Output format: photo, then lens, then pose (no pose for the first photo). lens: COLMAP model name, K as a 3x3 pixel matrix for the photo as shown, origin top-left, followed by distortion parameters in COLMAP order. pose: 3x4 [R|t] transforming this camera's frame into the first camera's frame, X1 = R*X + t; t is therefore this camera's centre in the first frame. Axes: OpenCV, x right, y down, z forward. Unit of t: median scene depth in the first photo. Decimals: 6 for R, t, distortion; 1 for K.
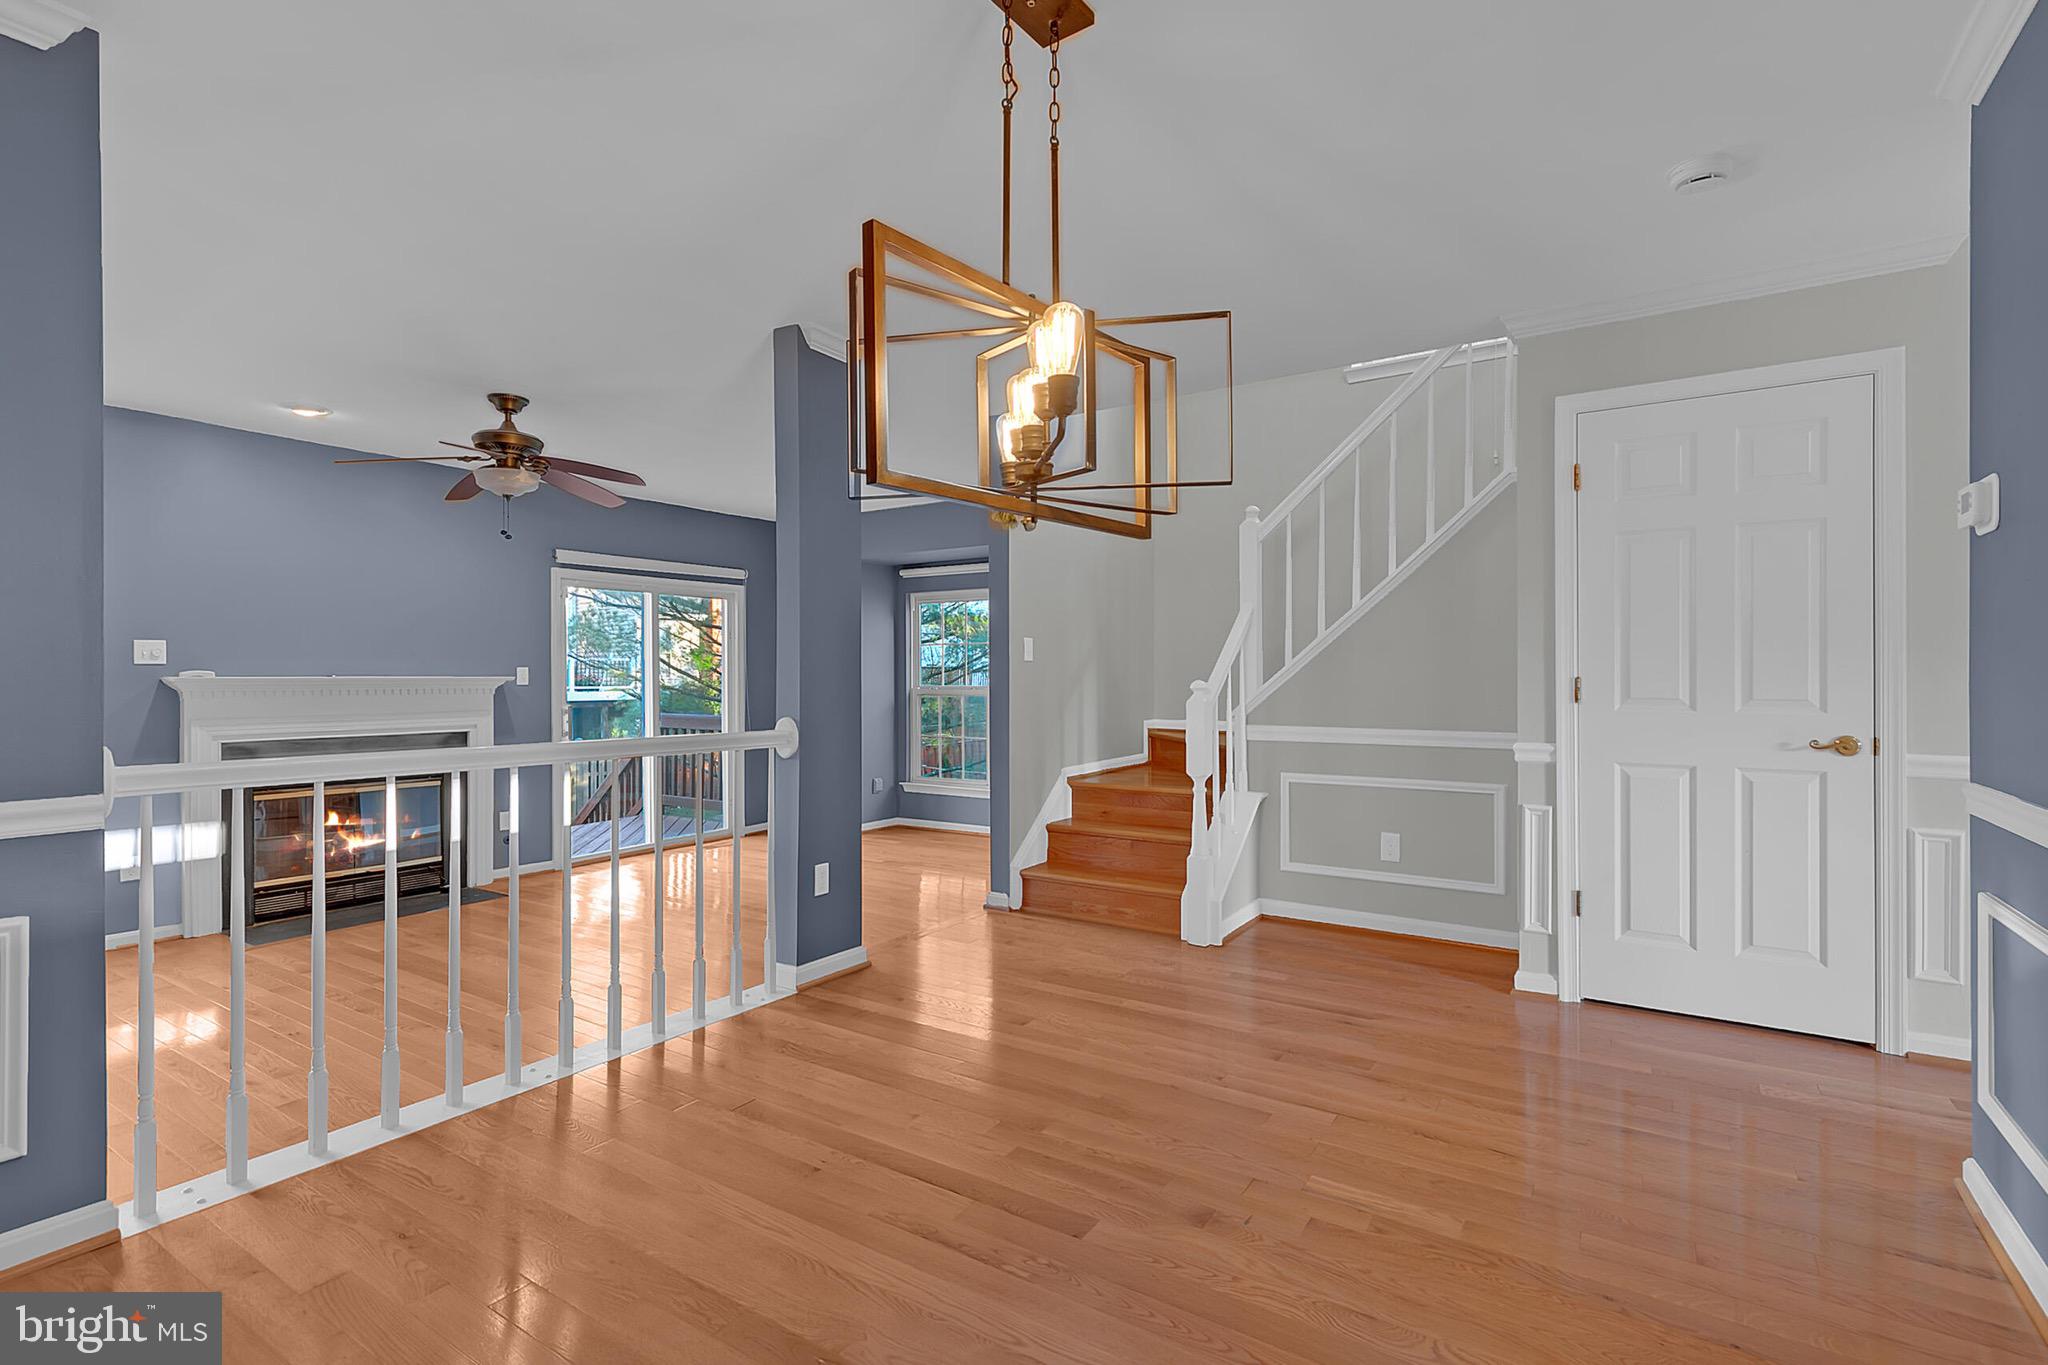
lens RADIAL K [[942.0, 0, 1008.1], [0, 942.0, 678.2], [0, 0, 1]] dist [0.013961, -0.000183]
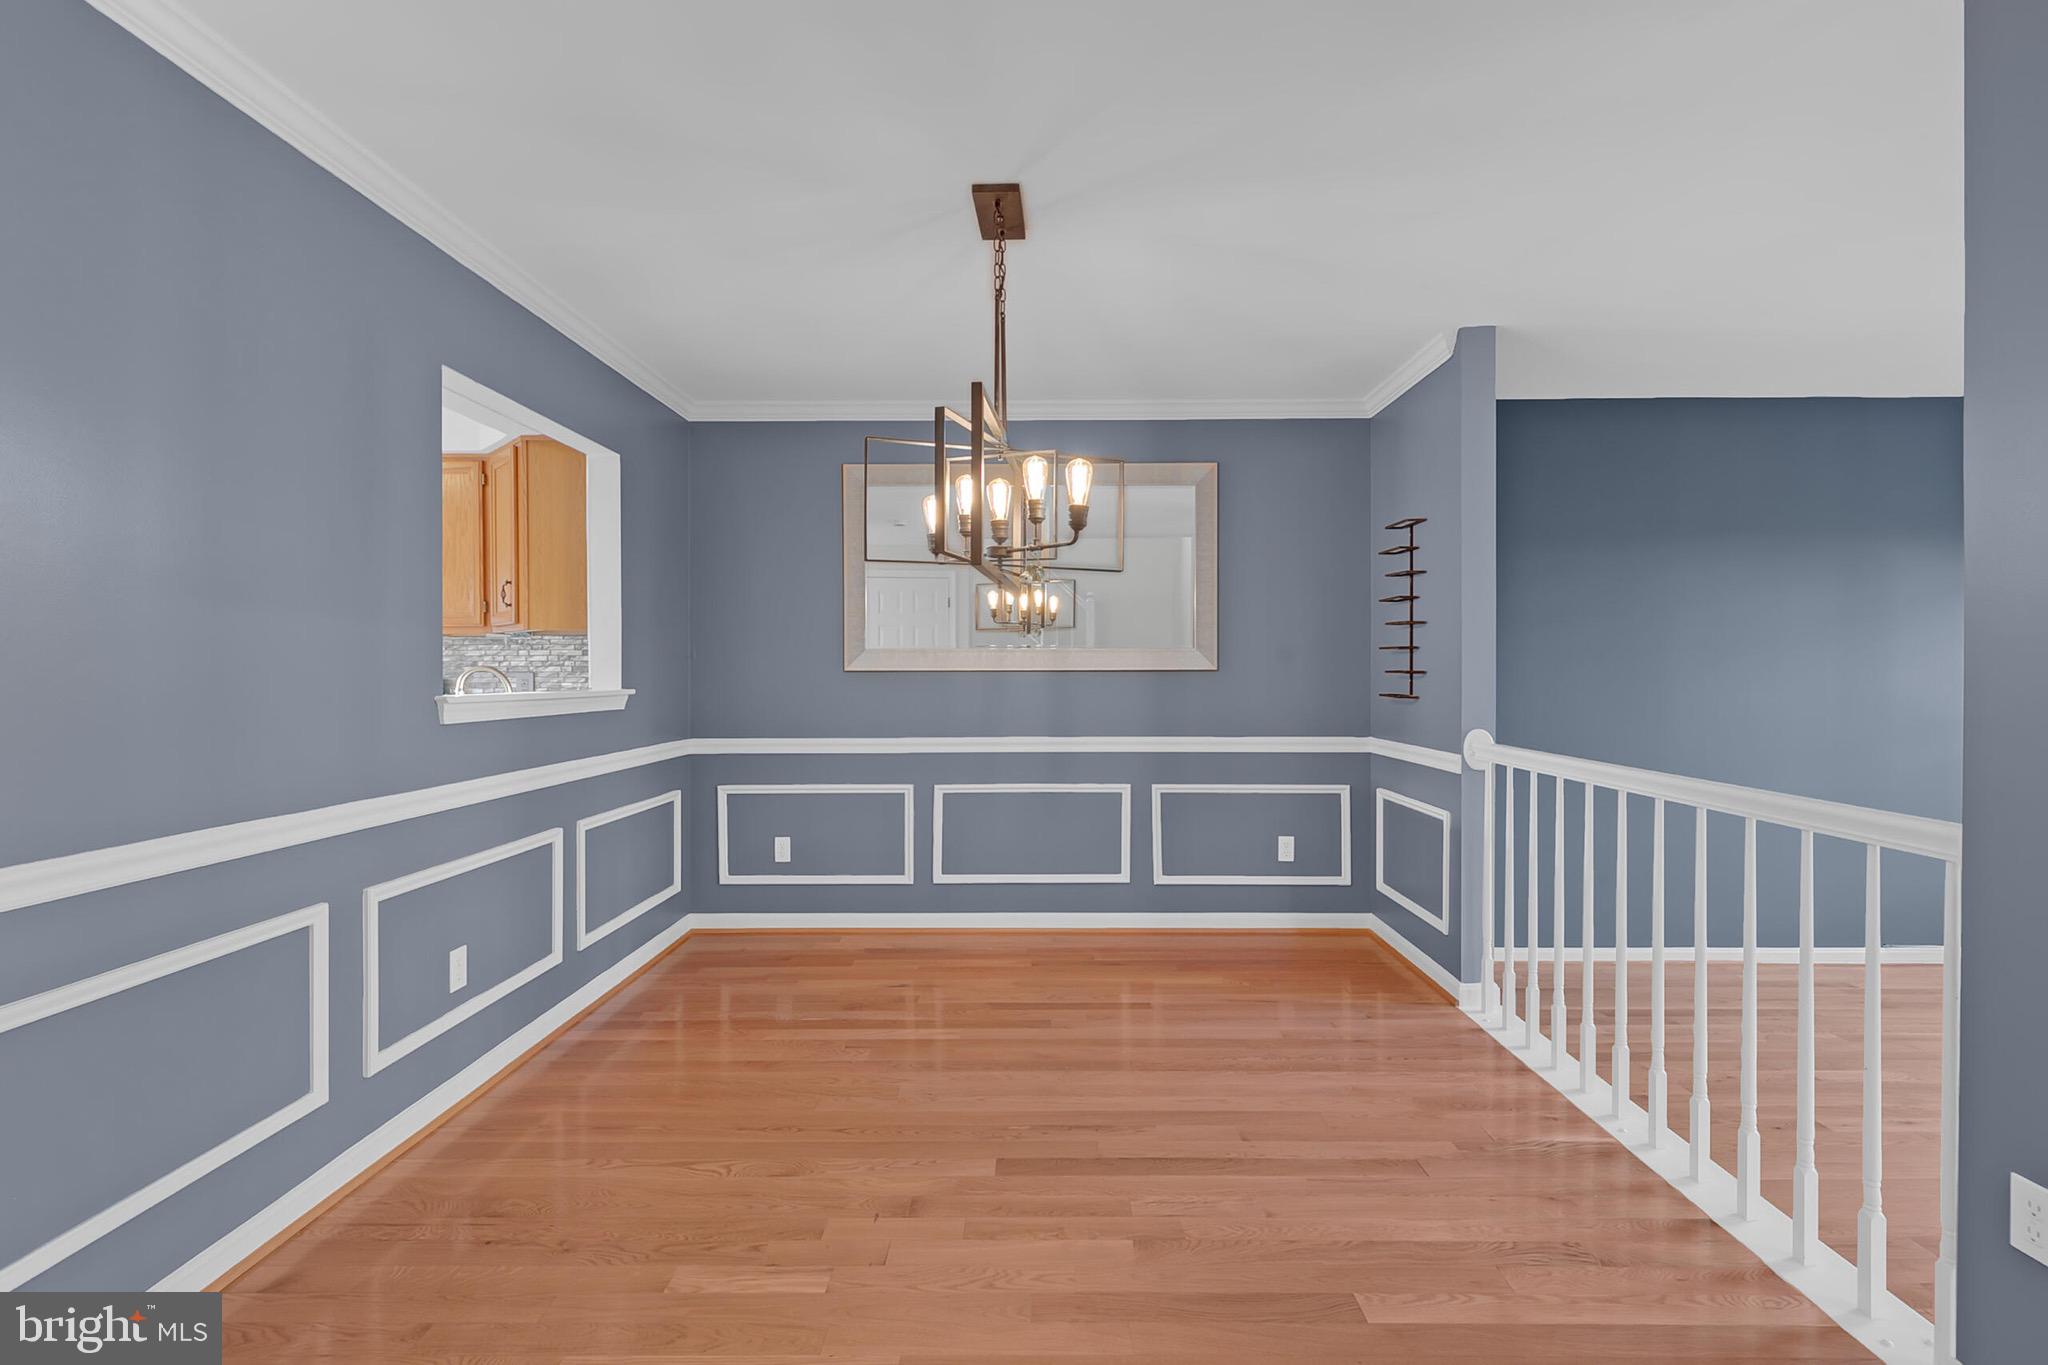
lens RADIAL K [[942.0, 0, 1008.1], [0, 942.0, 678.2], [0, 0, 1]] dist [0.013961, -0.000183]
pose [[-0.847097, 0.007700, -0.531383, 0.408234], [0.002684, 0.999944, 0.010211, -0.024805], [0.531432, 0.007224, -0.847070, 1.171332]]
